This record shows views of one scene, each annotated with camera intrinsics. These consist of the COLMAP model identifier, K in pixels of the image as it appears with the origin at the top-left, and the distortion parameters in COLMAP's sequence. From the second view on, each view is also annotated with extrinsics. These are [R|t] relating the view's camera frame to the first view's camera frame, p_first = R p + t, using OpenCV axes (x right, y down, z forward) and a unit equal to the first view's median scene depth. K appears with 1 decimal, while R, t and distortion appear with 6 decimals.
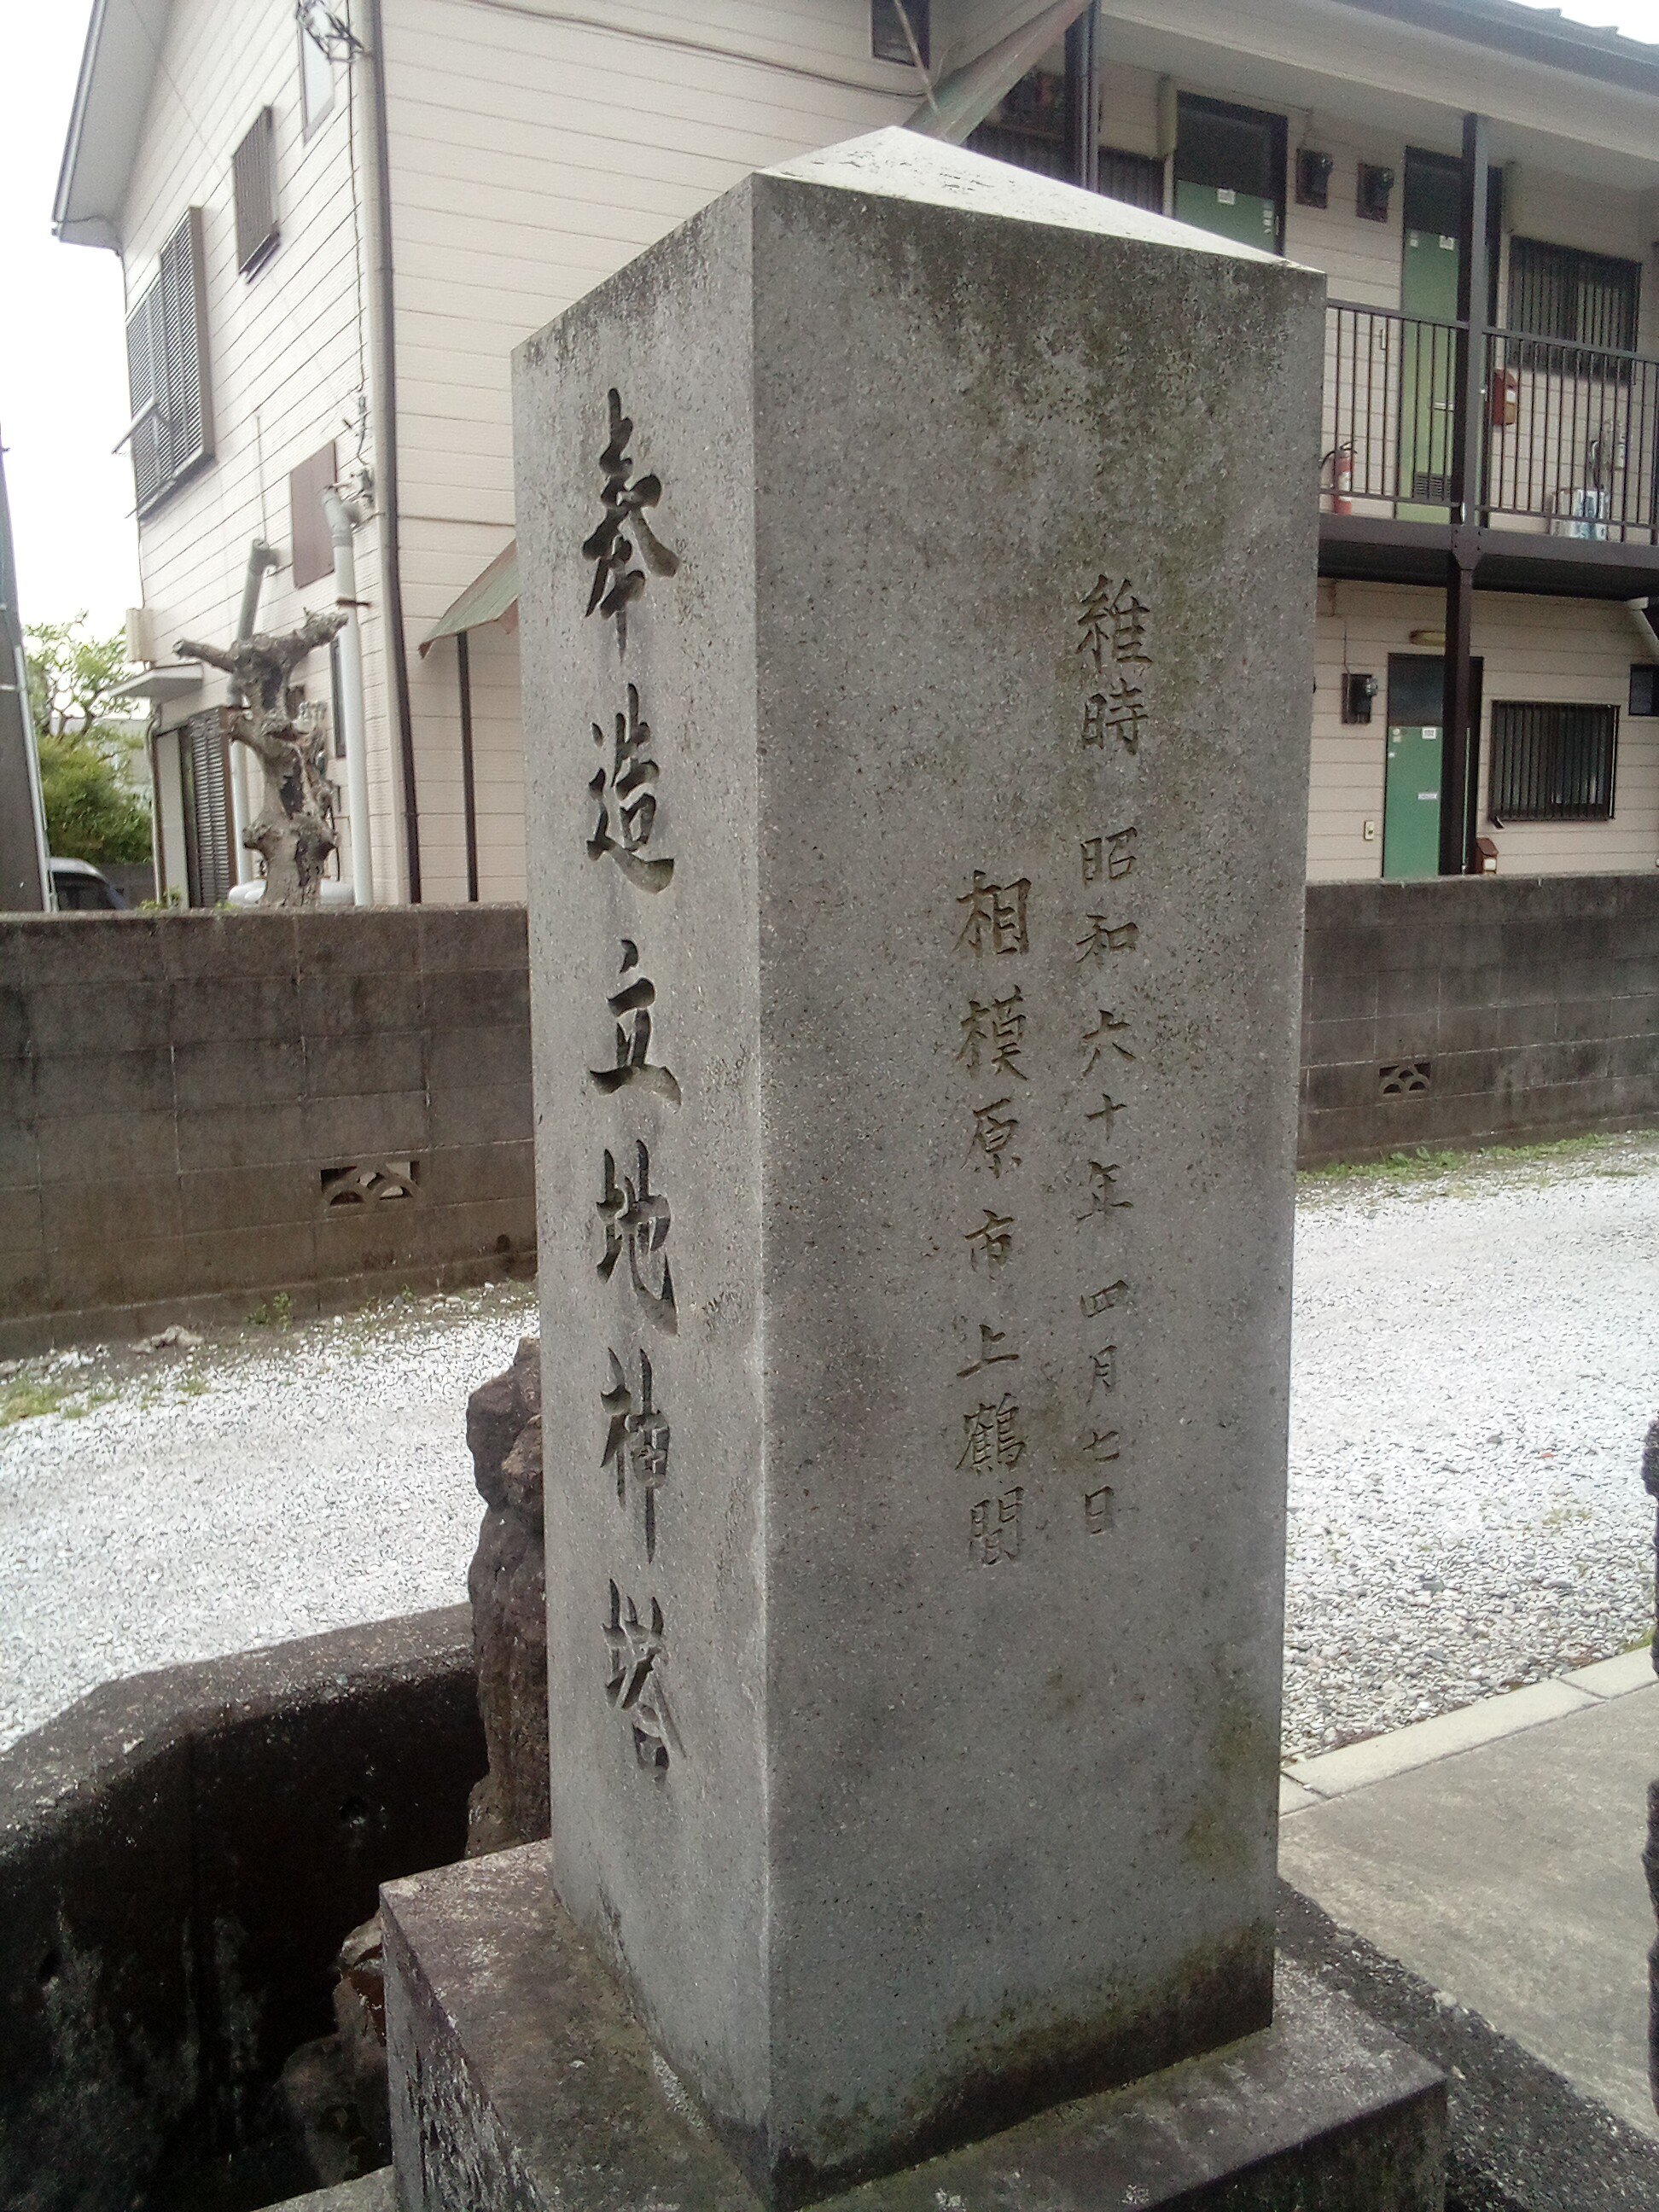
lens RADIAL K [[1859.4, 0, 829.5], [0, 1859.4, 1106.0], [0, 0, 1]] dist [0.003014, 0.004006]
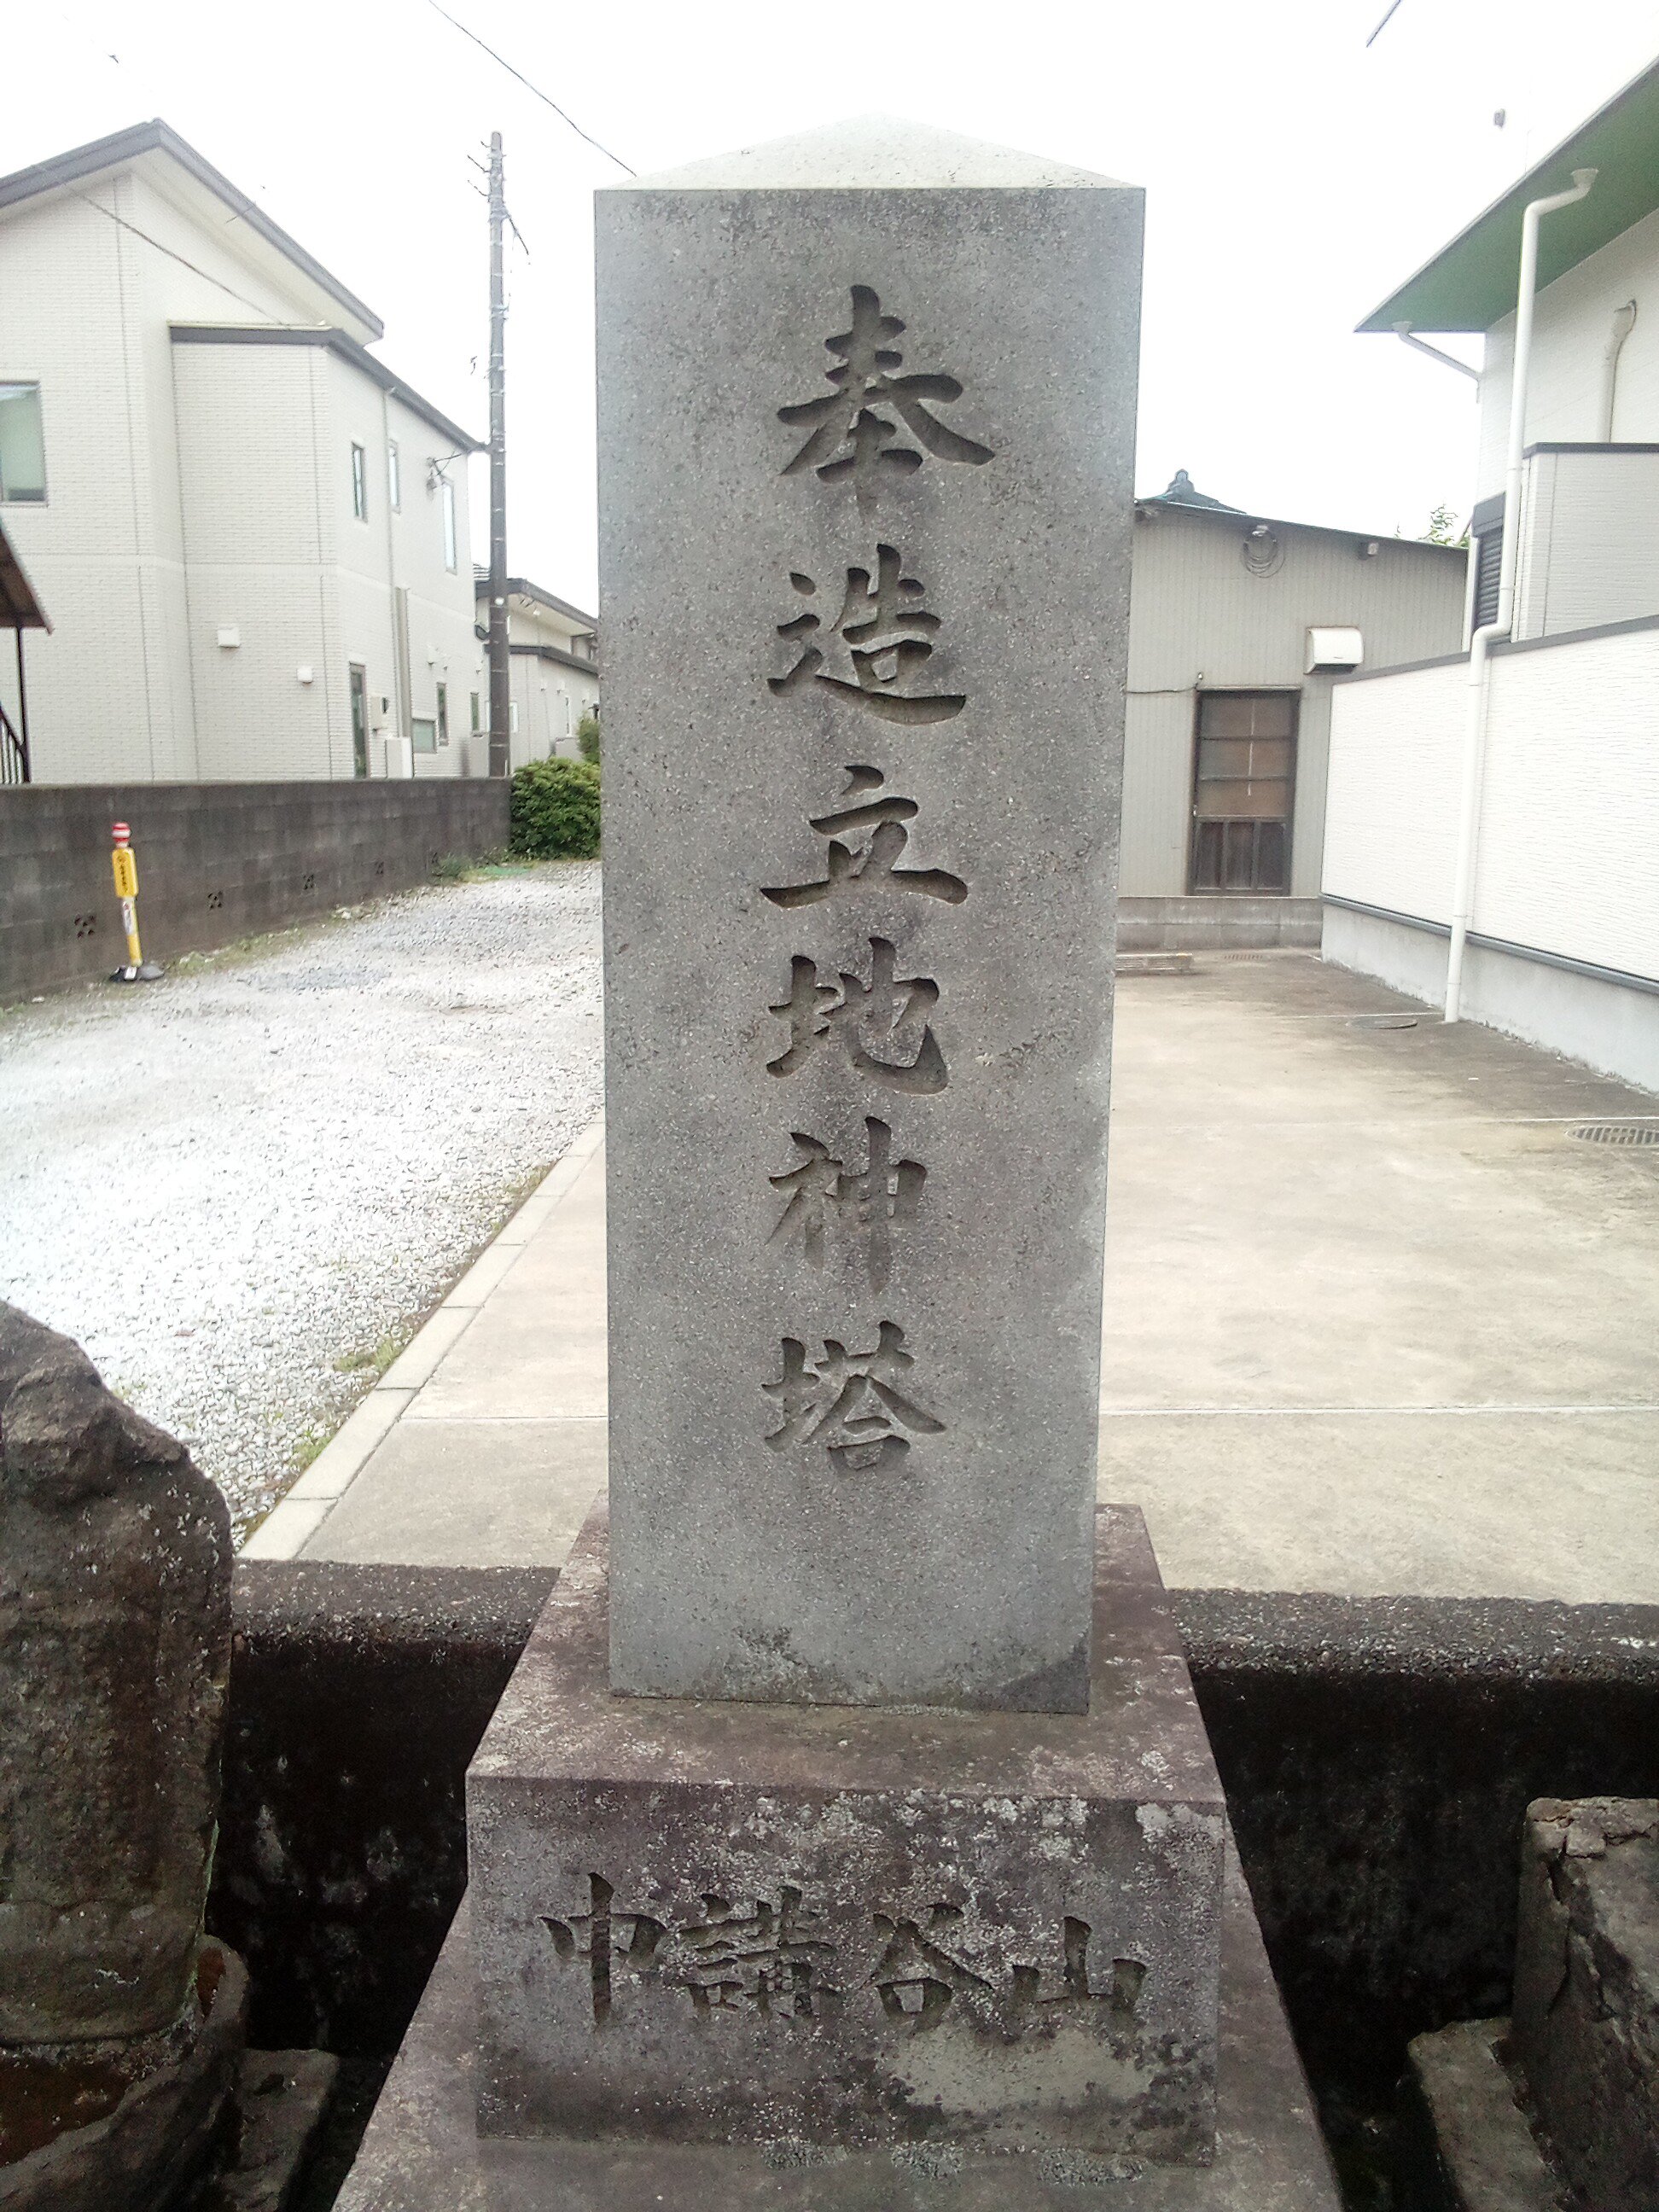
lens RADIAL K [[1848.4, 0, 831.2], [0, 1848.4, 1119.5], [0, 0, 1]] dist [0.084846, -0.148567]
pose [[0.515798, -0.145109, 0.844331, -0.121689], [0.109709, 0.988624, 0.102887, 0.001047], [-0.849656, 0.039561, 0.525851, 0.043388]]
